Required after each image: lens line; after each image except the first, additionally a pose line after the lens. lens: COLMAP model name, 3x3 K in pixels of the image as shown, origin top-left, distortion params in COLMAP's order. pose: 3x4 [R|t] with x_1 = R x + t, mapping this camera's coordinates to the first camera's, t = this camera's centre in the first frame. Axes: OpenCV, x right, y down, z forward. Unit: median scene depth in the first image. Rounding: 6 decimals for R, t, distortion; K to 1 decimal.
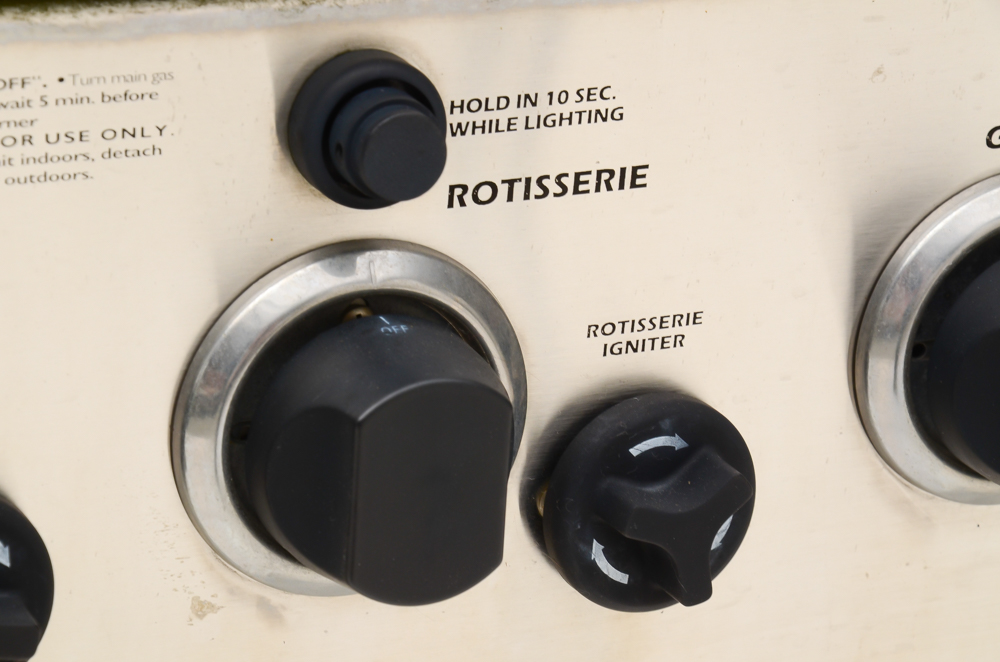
lens RADIAL K [[4063.8, 0, 500.0], [0, 4063.8, 331.0], [0, 0, 1]] dist [0.710500, 0.929741]
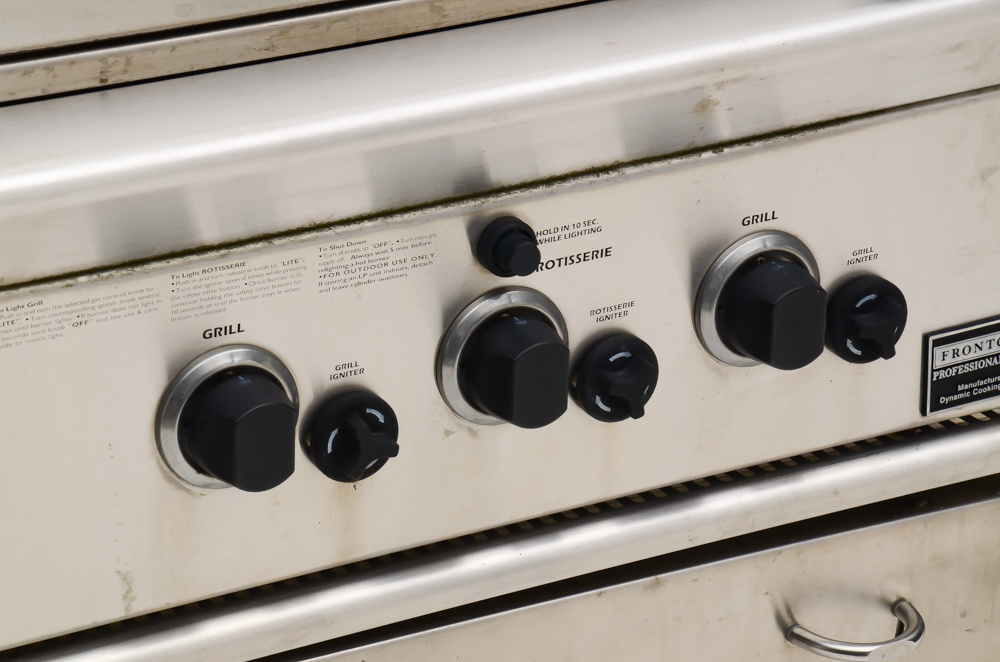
lens RADIAL K [[4063.8, 0, 500.0], [0, 4063.8, 331.0], [0, 0, 1]] dist [0.710500, 0.929741]
pose [[0.996209, -0.062565, 0.060446, -0.190535], [0.058132, 0.995673, 0.072501, -0.178139], [-0.064721, -0.068712, 0.995535, -1.526831]]
